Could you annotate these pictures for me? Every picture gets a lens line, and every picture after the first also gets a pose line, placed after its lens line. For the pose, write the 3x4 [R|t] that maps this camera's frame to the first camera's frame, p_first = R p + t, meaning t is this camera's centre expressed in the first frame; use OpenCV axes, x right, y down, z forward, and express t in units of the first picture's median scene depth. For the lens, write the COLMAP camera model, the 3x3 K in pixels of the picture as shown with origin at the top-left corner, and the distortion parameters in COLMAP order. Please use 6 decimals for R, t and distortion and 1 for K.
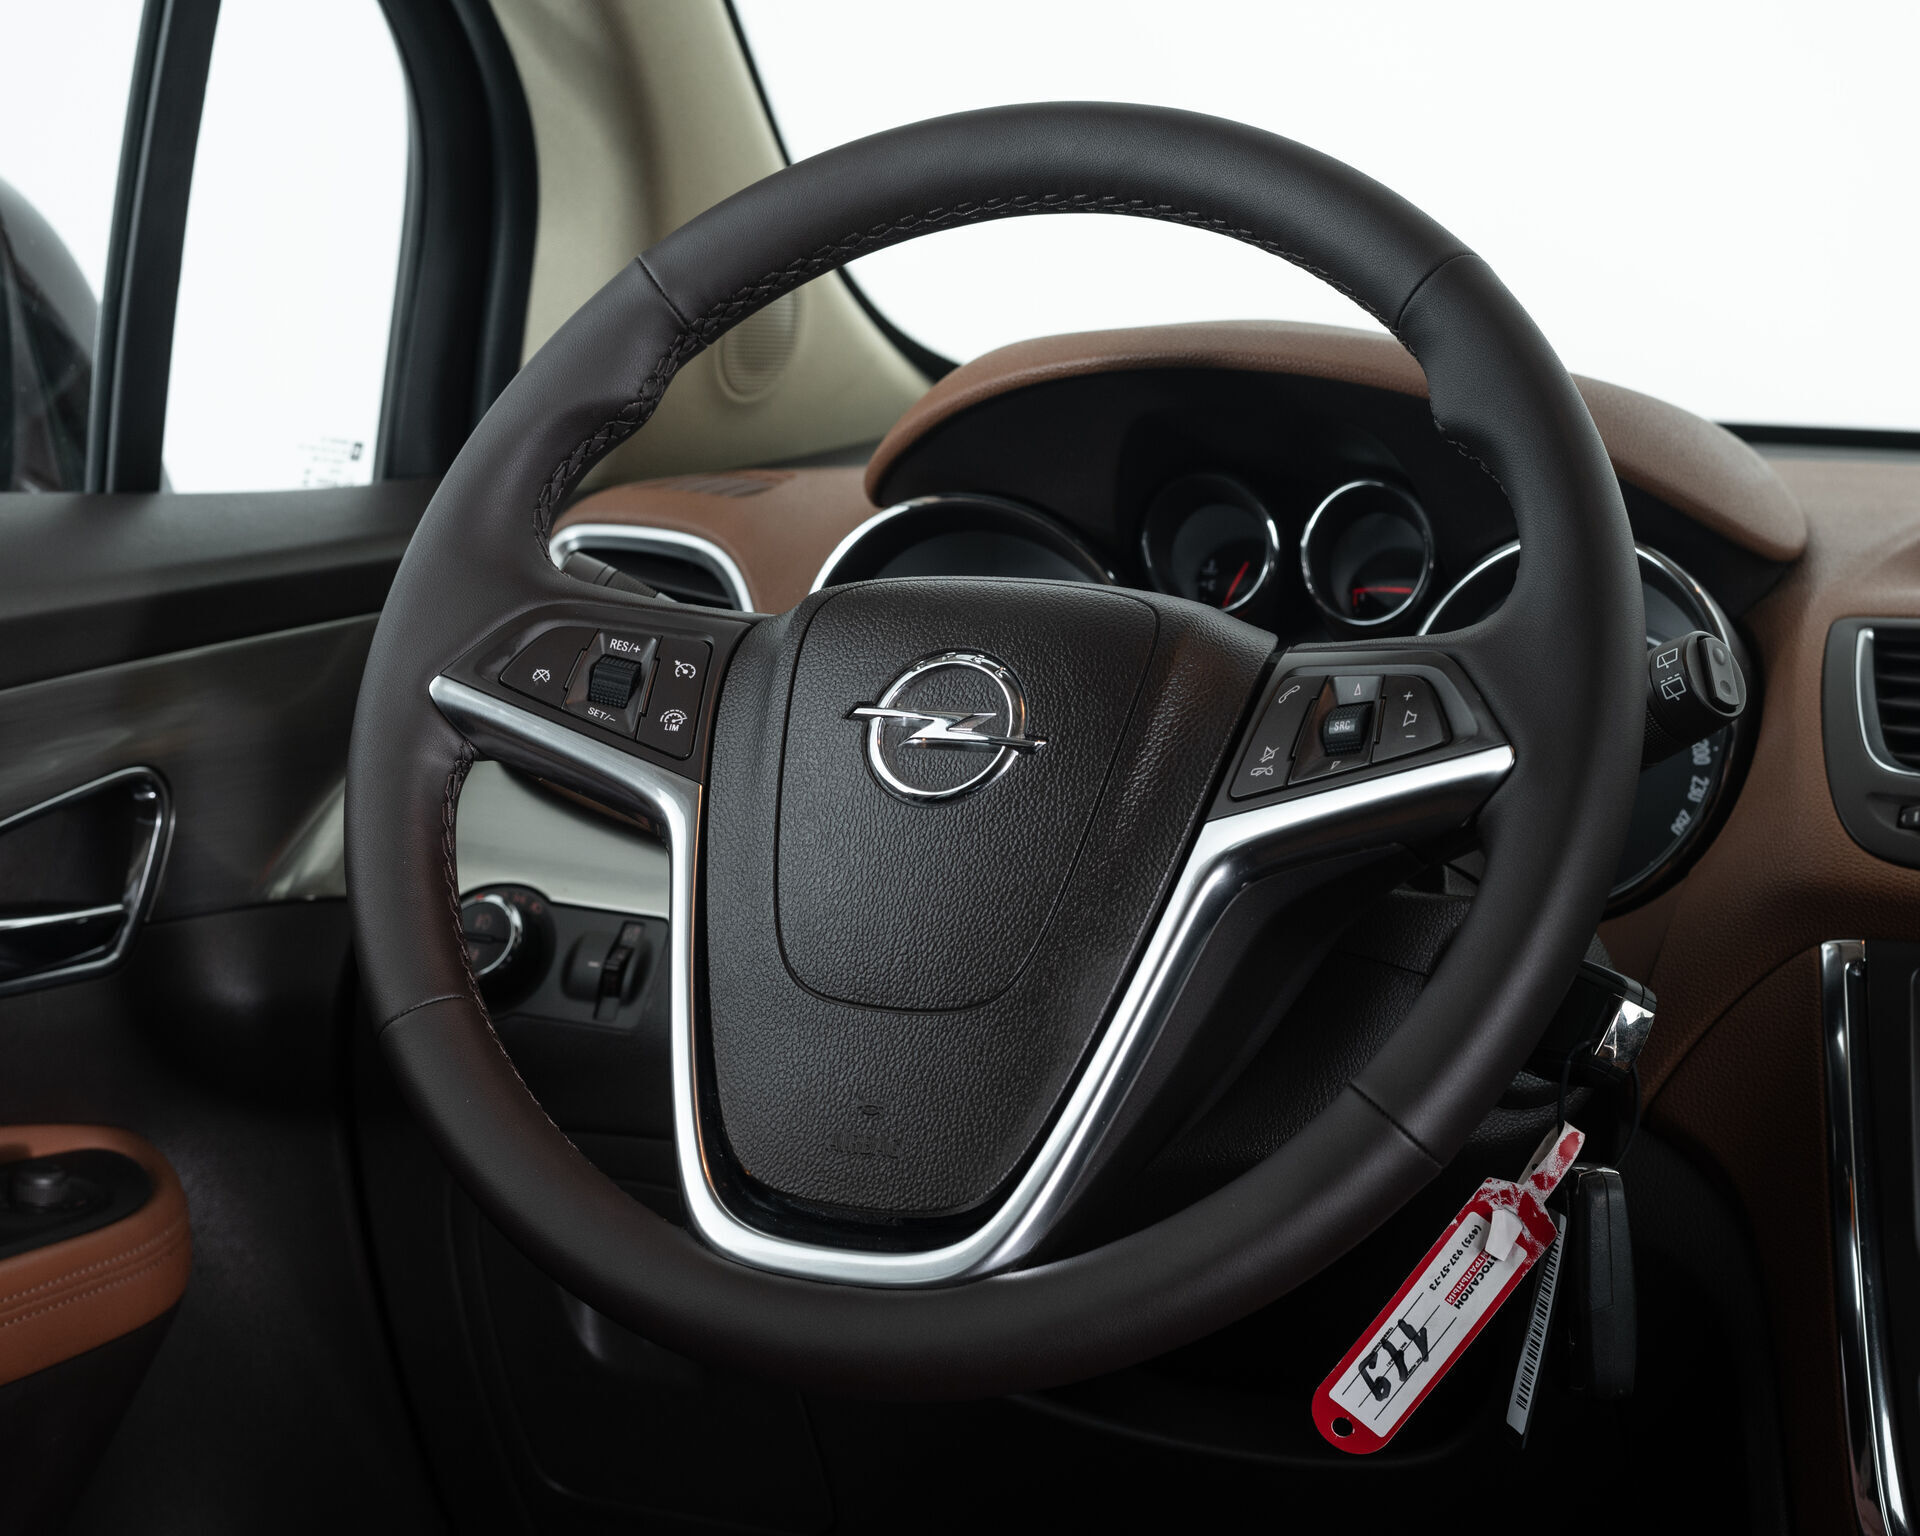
lens RADIAL K [[3595.4, 0, 938.2], [0, 3595.4, 777.2], [0, 0, 1]] dist [-0.102672, 0.000000]
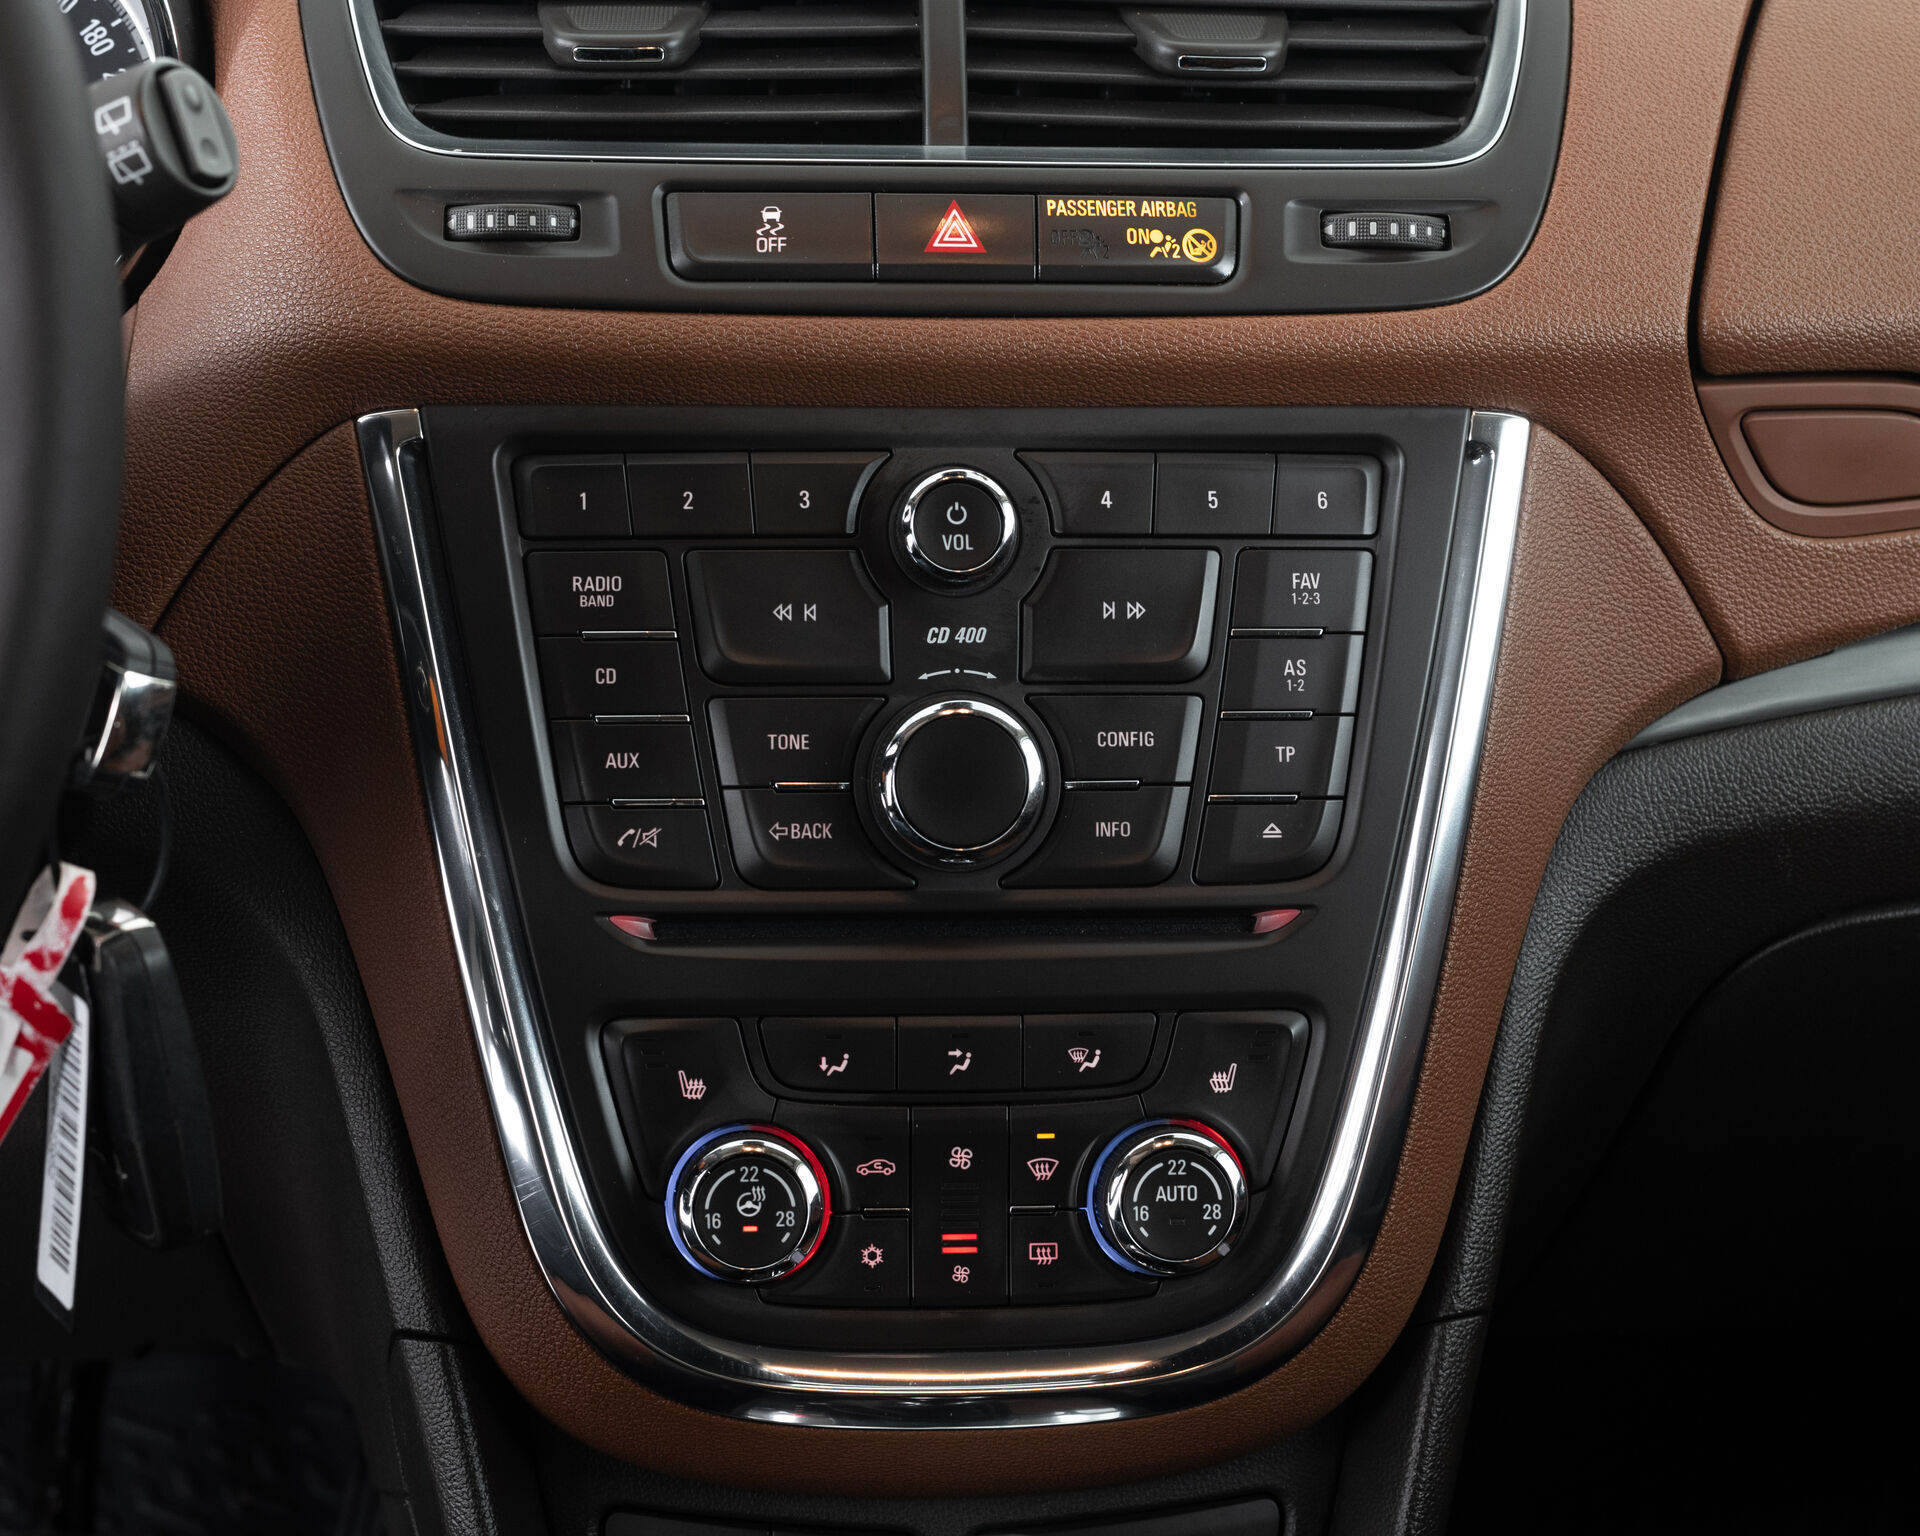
lens RADIAL K [[3595.4, 0, 950.7], [0, 3595.4, 775.9], [0, 0, 1]] dist [-0.102672, 0.000000]
pose [[0.883938, -0.207060, 0.419262, 0.048398], [0.060671, 0.939822, 0.336235, -0.124070], [-0.463652, -0.271773, 0.843307, 0.375764]]
